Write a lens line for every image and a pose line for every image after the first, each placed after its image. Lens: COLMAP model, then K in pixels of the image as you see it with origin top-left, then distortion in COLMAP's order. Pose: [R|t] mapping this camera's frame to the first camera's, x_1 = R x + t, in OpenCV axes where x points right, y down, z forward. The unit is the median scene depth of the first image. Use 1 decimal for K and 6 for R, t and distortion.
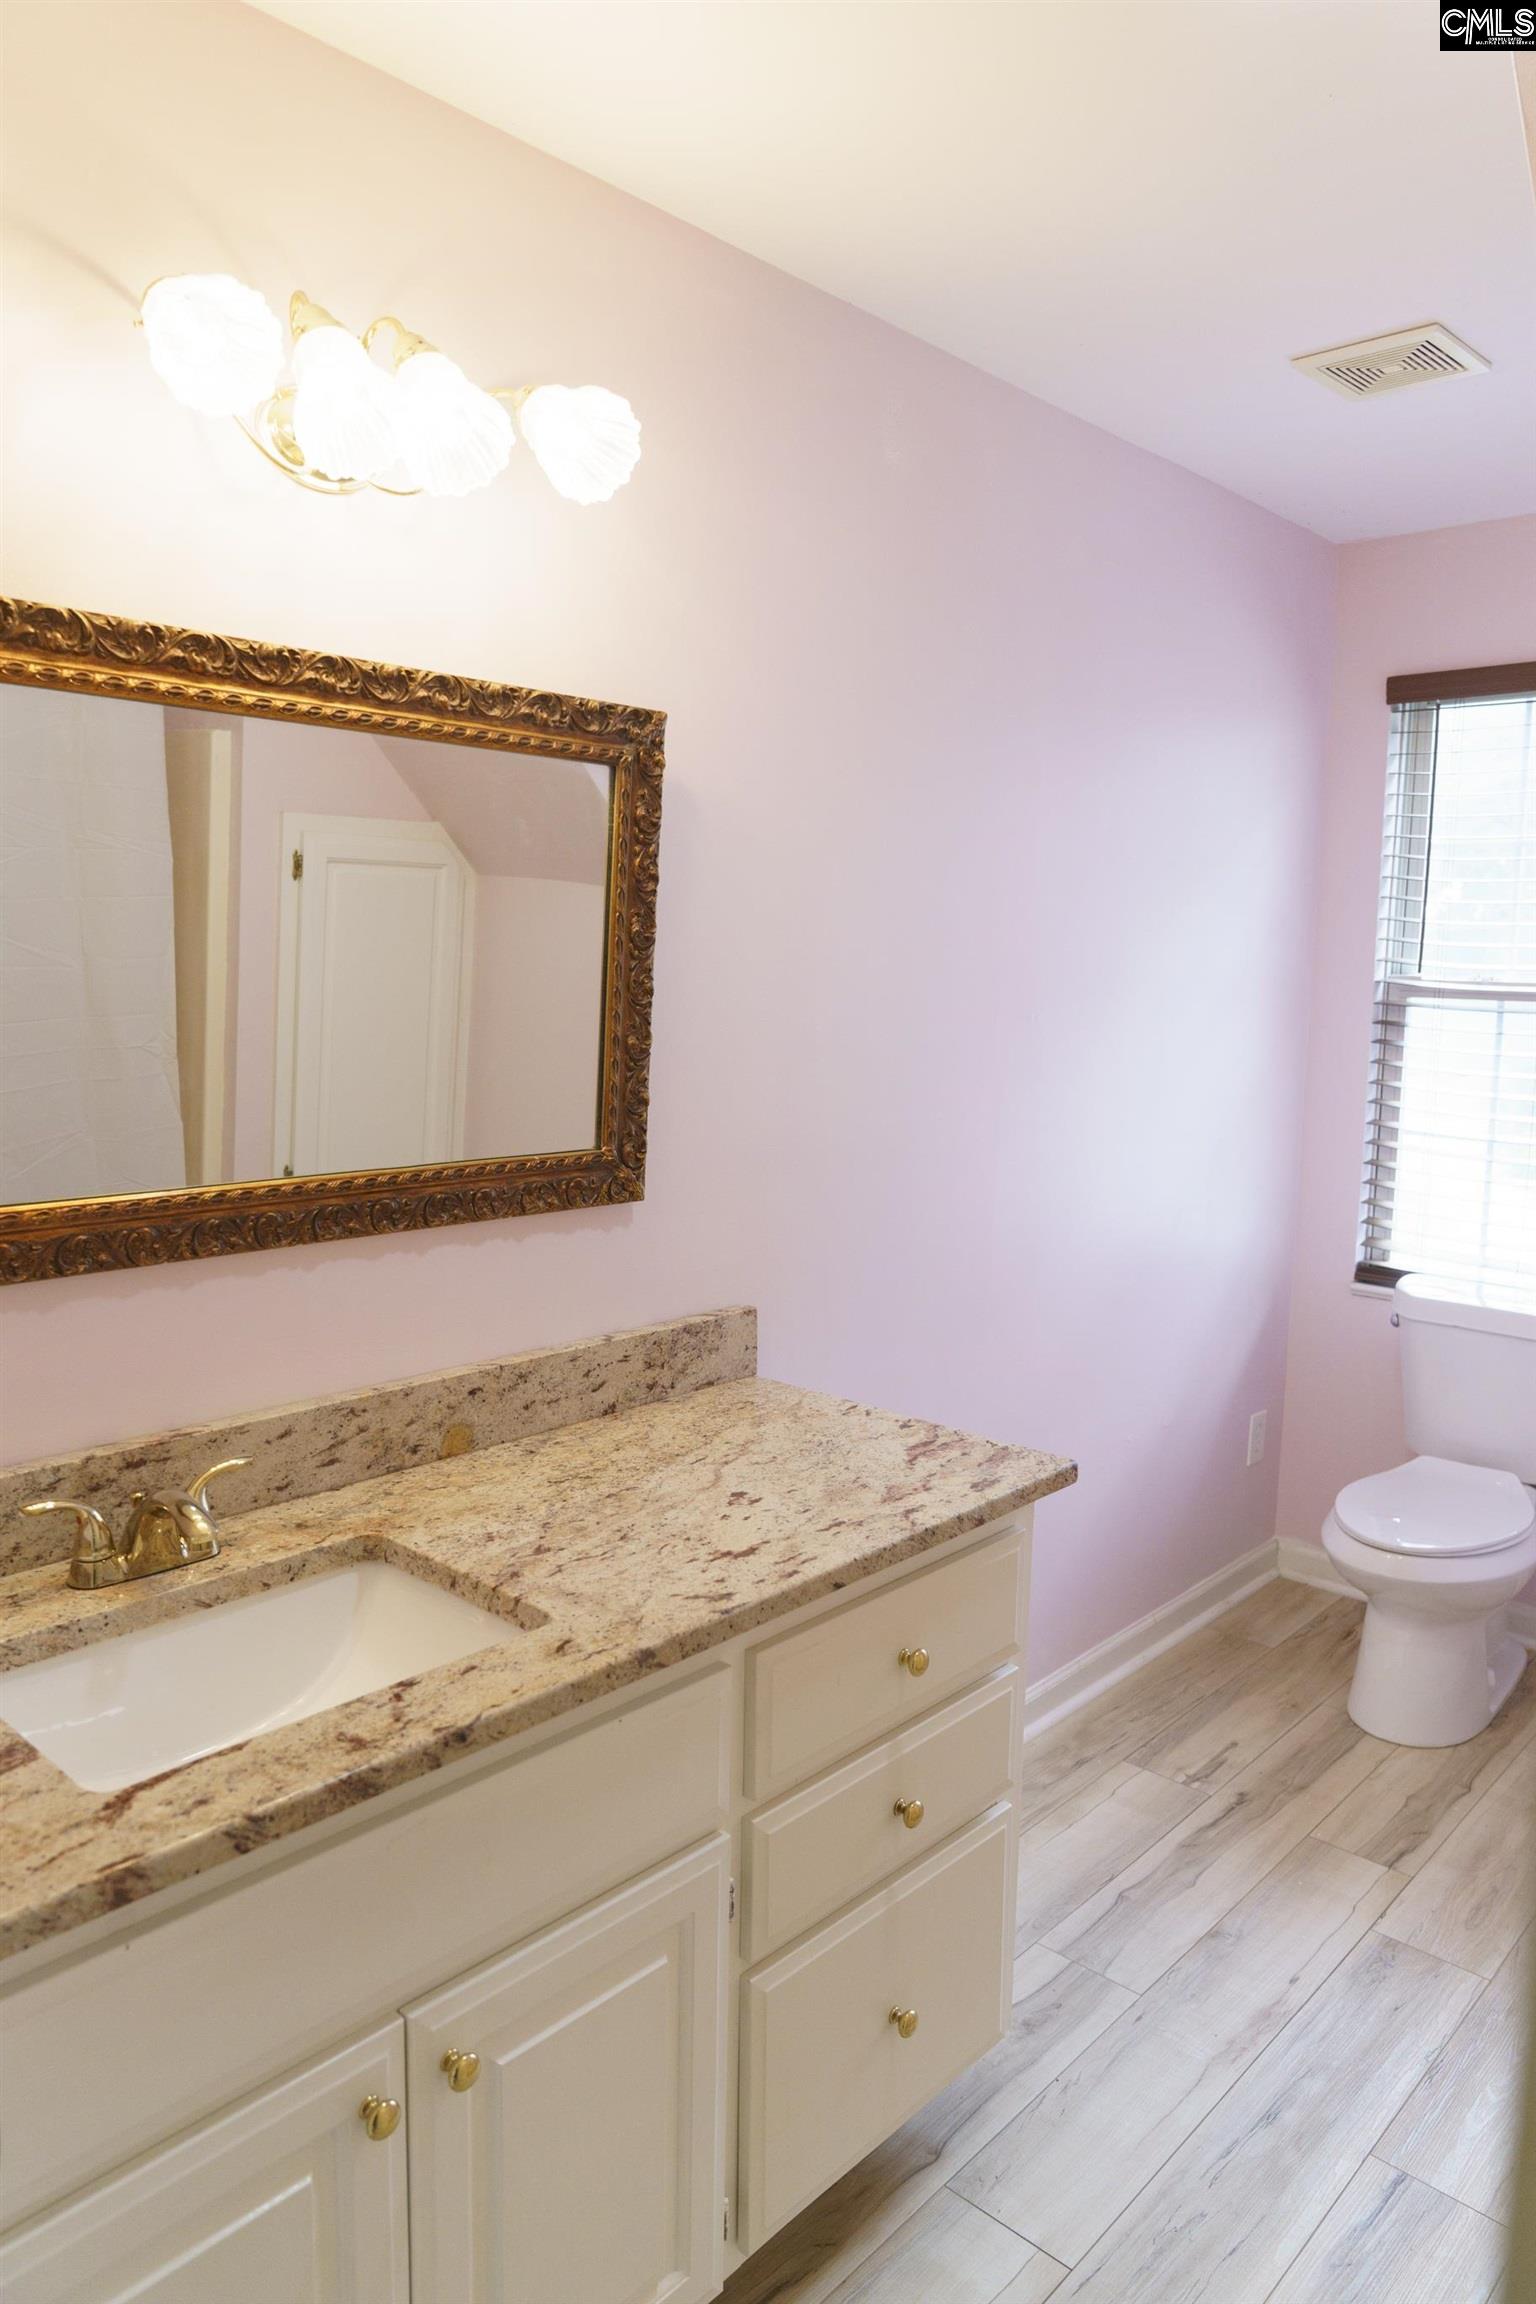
lens RADIAL K [[1556.3, 0, 768.8], [0, 1556.3, 1151.7], [0, 0, 1]] dist [-0.038155, 0.027368]
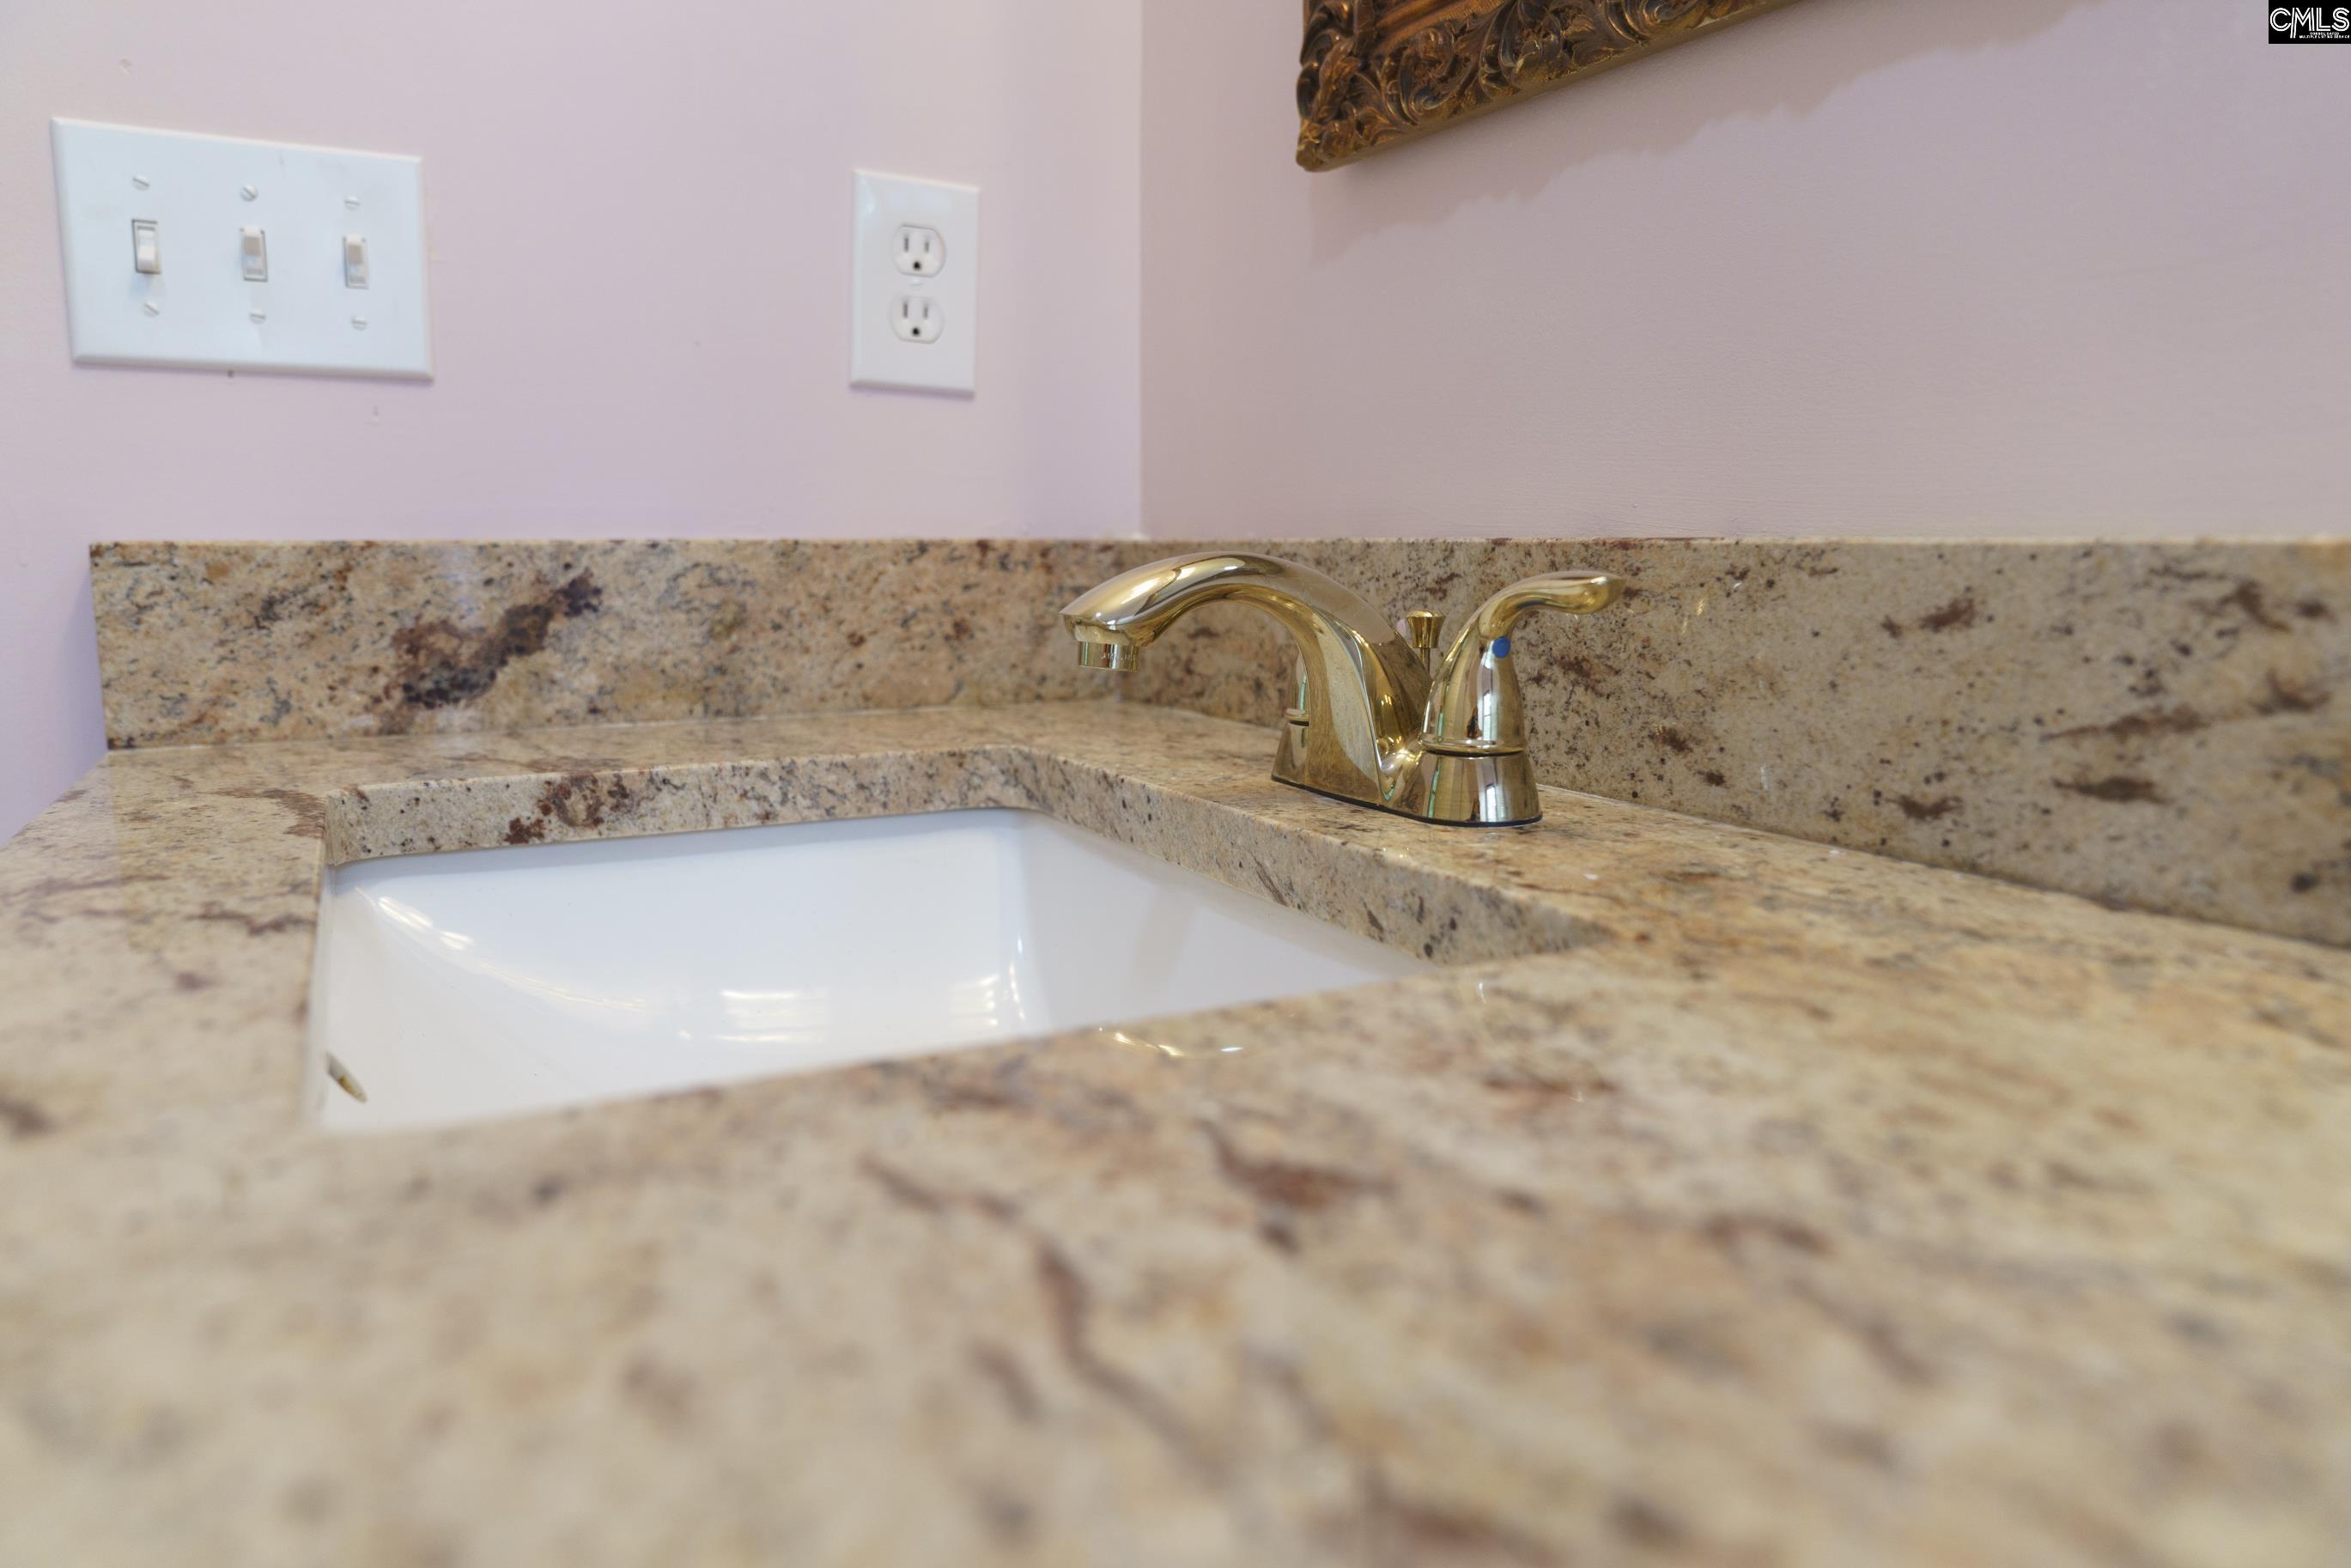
lens RADIAL K [[1588.1, 0, 1177.9], [0, 1588.1, 783.3], [0, 0, 1]] dist [-0.038155, 0.027368]
pose [[-0.336042, 0.123375, -0.933731, -0.001299], [-0.126522, 0.976484, 0.174559, 0.177157], [0.933310, 0.176797, -0.312530, 0.950465]]
